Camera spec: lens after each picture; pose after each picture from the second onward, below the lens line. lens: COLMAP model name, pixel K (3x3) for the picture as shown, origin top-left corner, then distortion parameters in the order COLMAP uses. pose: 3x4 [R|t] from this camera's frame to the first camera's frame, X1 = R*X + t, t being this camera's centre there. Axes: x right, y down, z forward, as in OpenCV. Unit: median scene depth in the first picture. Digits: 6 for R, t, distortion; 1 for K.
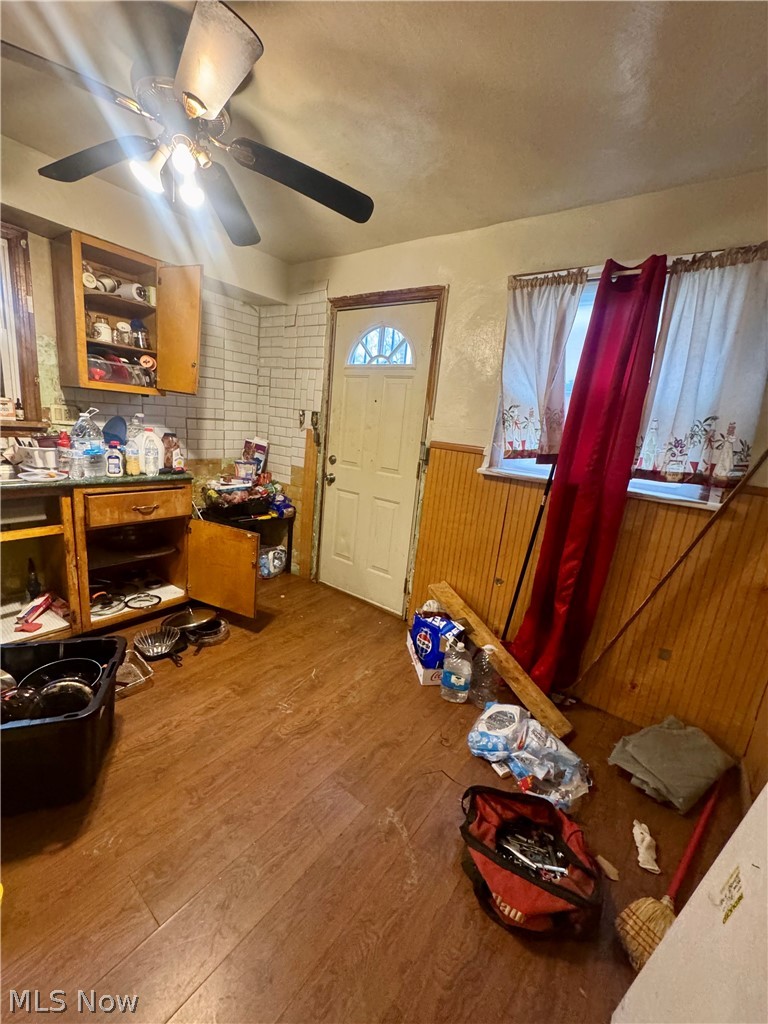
lens RADIAL K [[406.5, 0, 384.0], [0, 406.5, 512.0], [0, 0, 1]] dist [-0.003265, -0.000068]
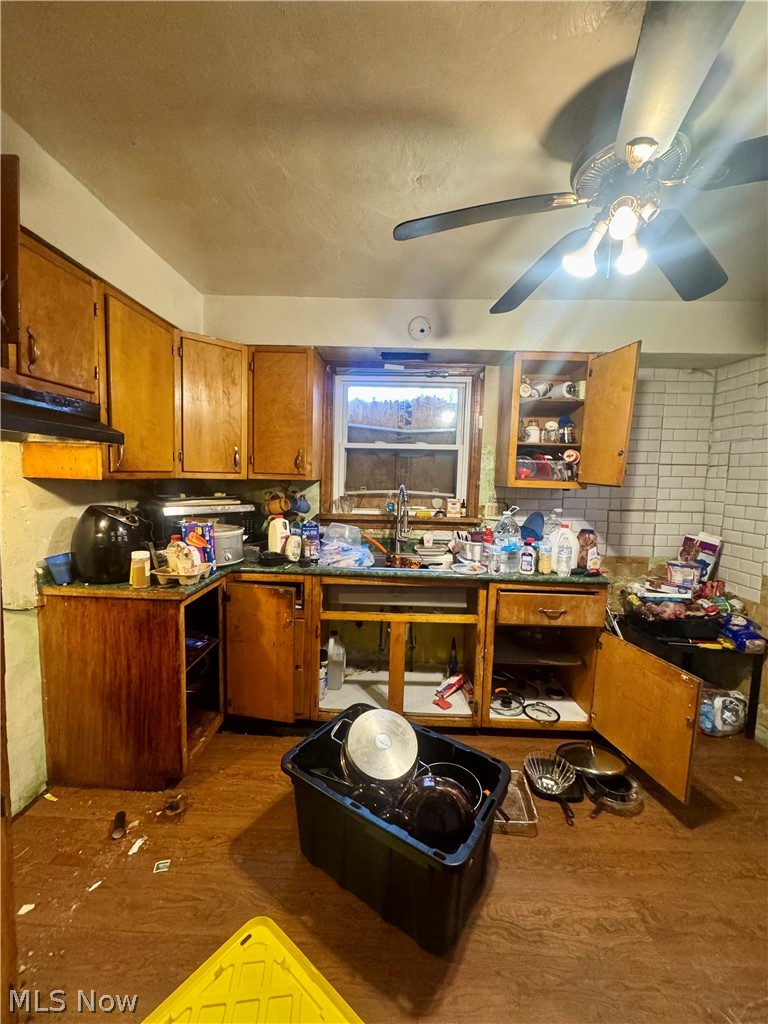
lens RADIAL K [[406.5, 0, 384.0], [0, 406.5, 512.0], [0, 0, 1]] dist [-0.003265, -0.000068]
pose [[0.575652, -0.012127, -0.817605, -0.053356], [-0.151539, 0.980987, -0.121244, -0.056531], [0.803530, 0.193694, 0.562870, 0.130922]]
